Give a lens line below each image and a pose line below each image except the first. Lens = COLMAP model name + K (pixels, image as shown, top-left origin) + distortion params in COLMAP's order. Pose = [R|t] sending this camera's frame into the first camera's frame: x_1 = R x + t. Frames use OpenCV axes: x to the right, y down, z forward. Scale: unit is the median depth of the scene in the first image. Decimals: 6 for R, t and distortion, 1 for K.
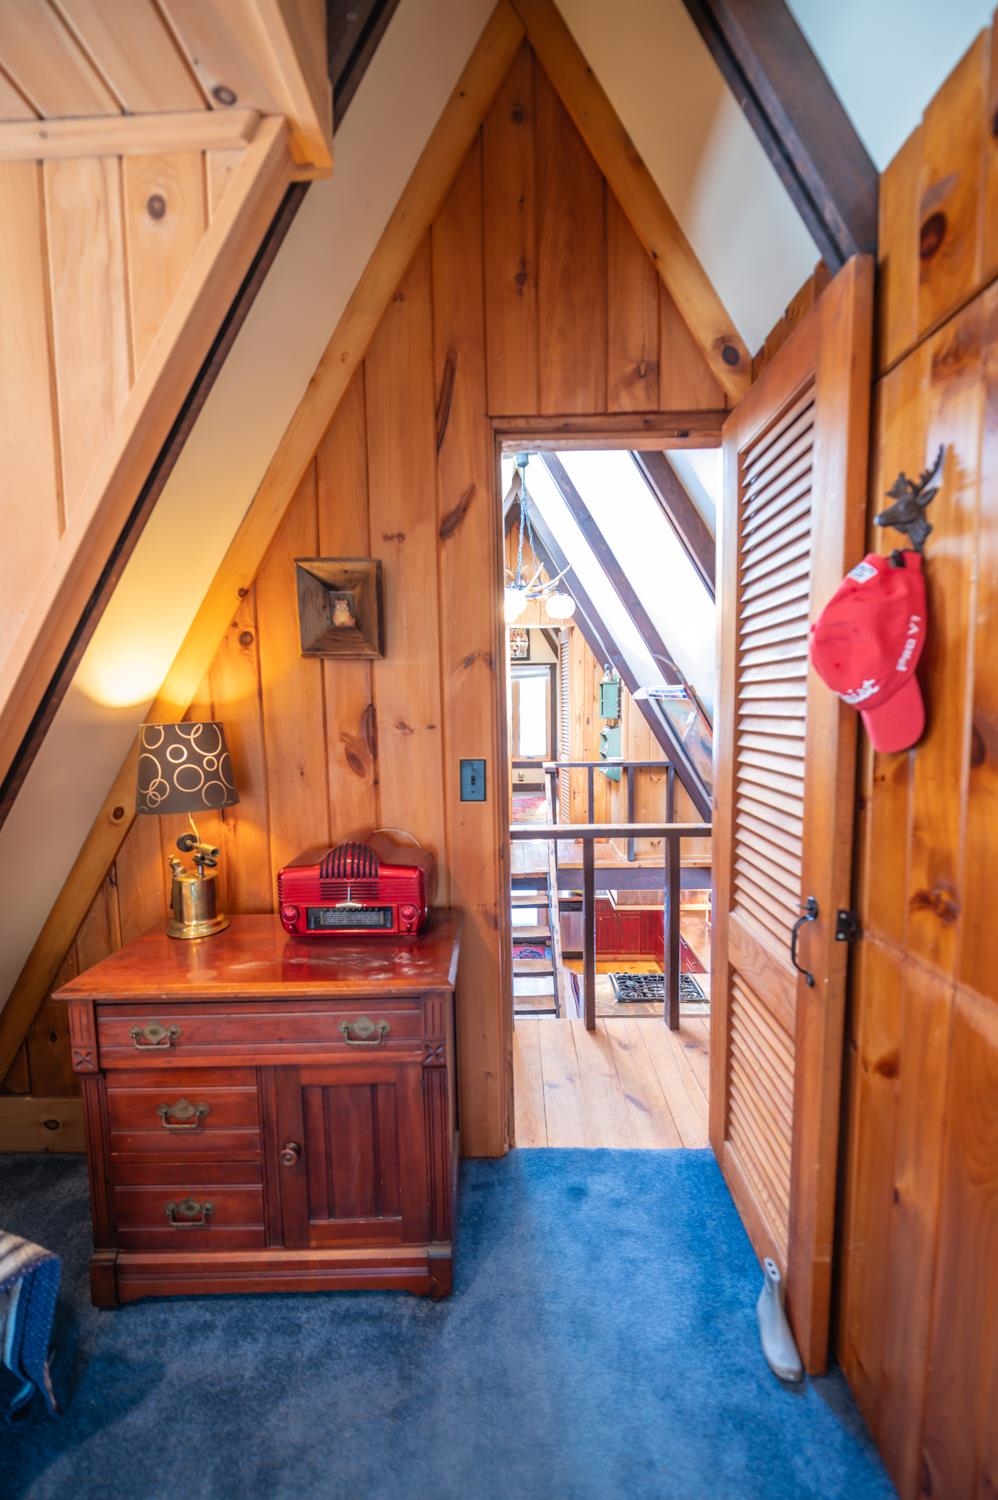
lens RADIAL K [[631.8, 0, 491.5], [0, 631.8, 756.5], [0, 0, 1]] dist [-0.006799, -0.001000]
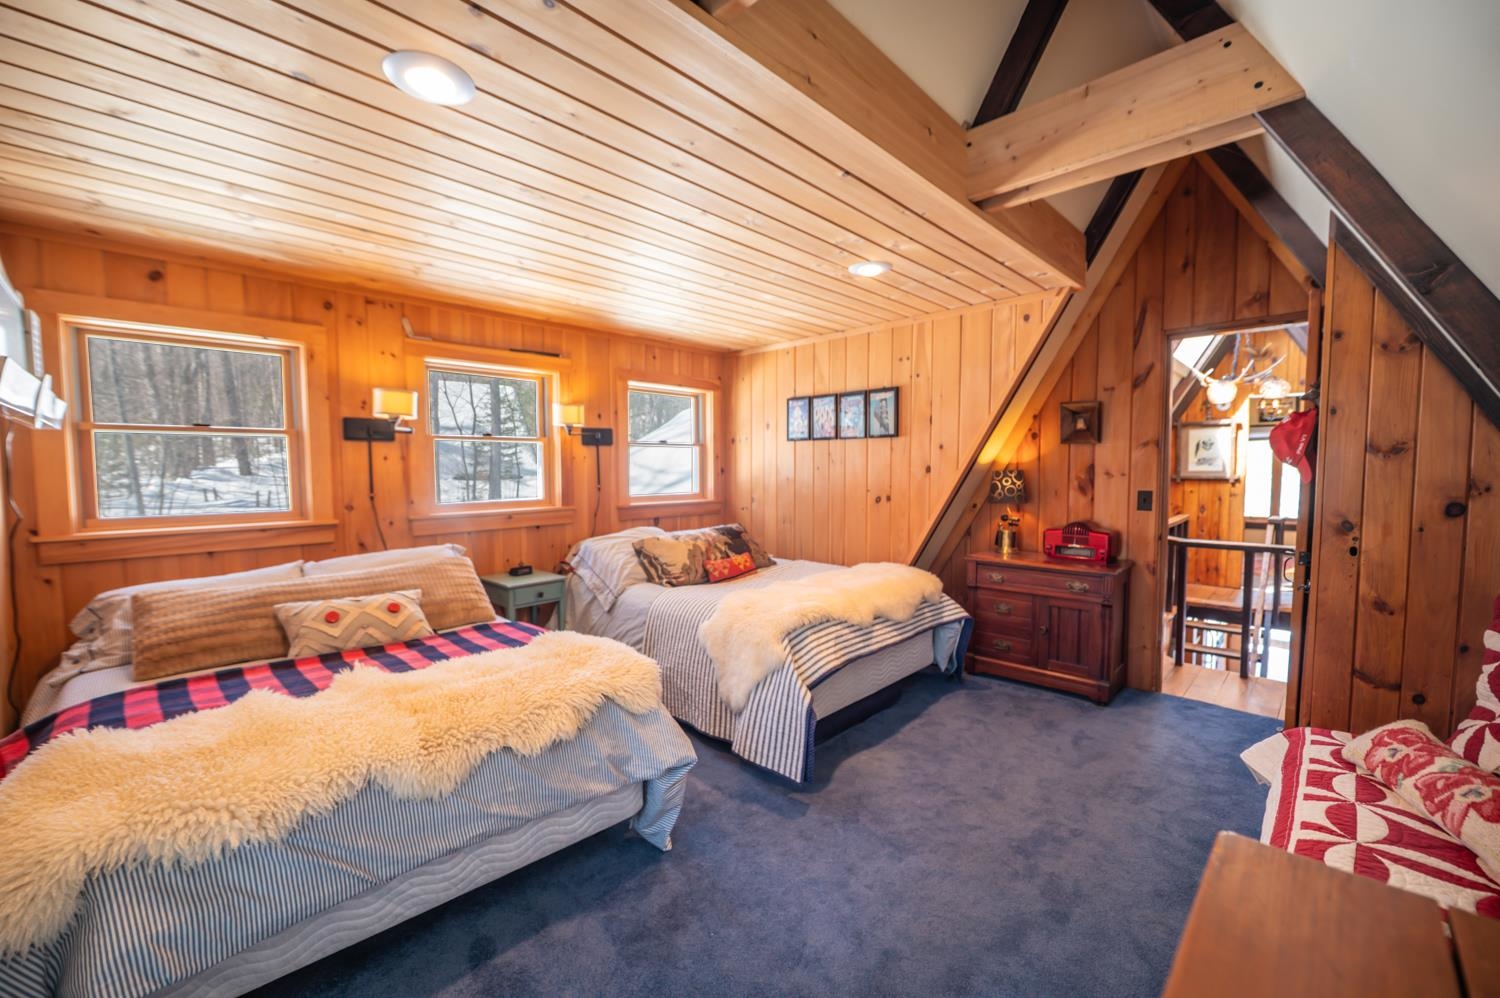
lens RADIAL K [[594.6, 0, 734.1], [0, 594.6, 505.2], [0, 0, 1]] dist [-0.010311, -0.000437]
pose [[0.722679, 0.059093, -0.688653, 0.363936], [-0.066166, 0.997678, 0.016175, 0.119916], [0.688009, 0.033876, 0.724911, -1.461815]]
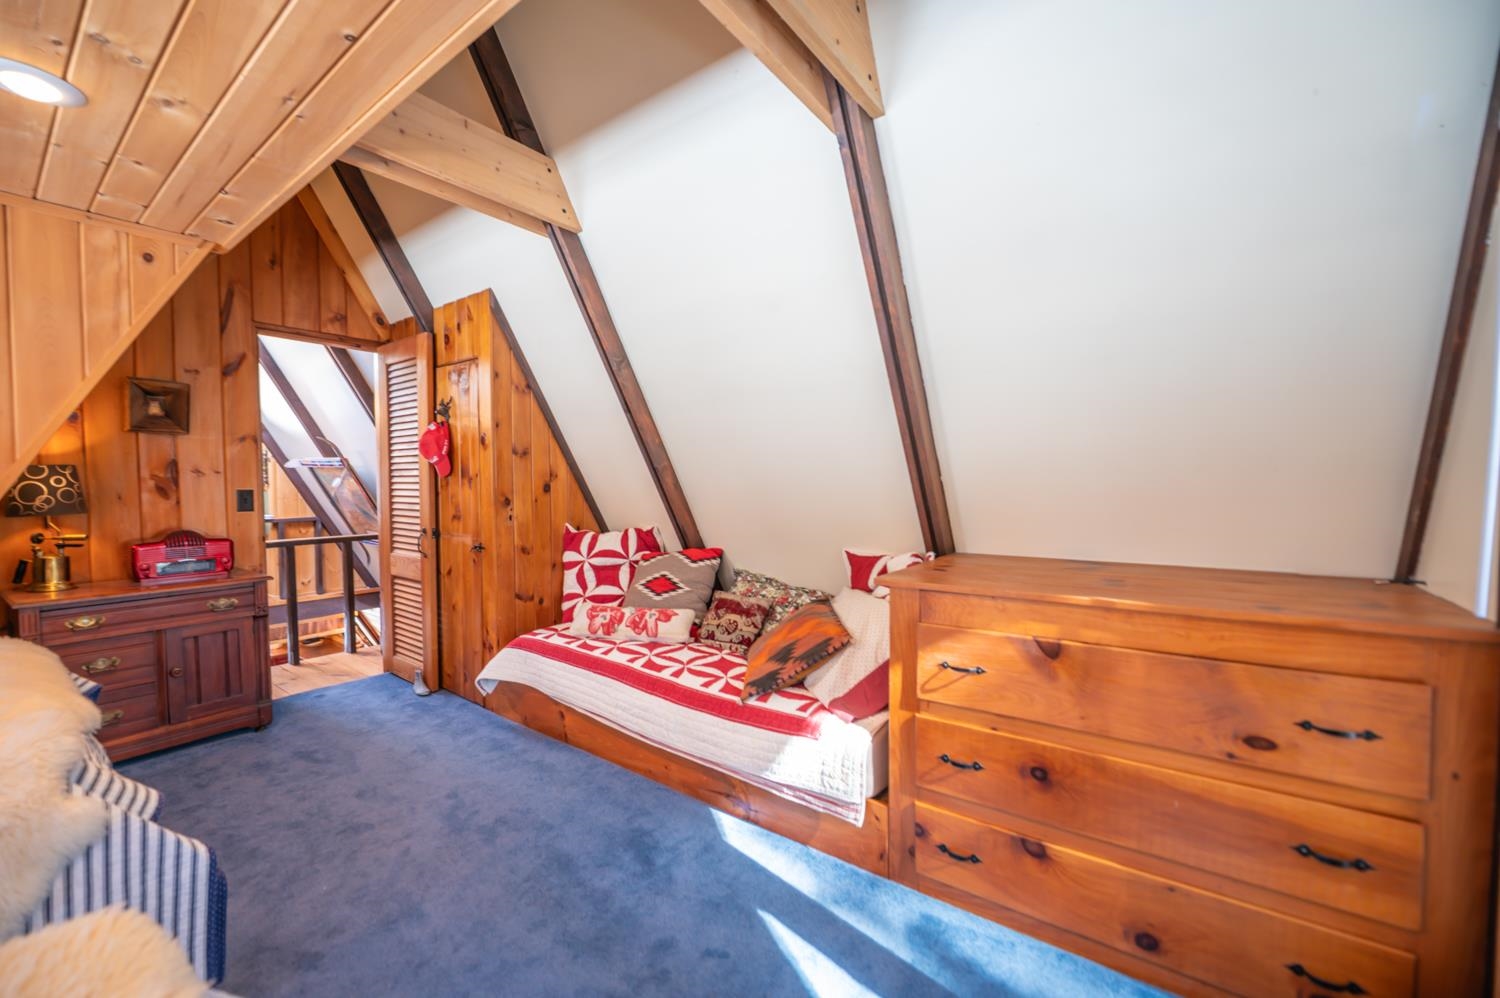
lens RADIAL K [[594.6, 0, 752.8], [0, 594.6, 506.0], [0, 0, 1]] dist [-0.010311, -0.000437]
pose [[0.567712, -0.021856, 0.822937, -0.681539], [0.060763, 0.998033, -0.015412, 0.189914], [-0.820981, 0.058754, 0.567924, -1.399563]]
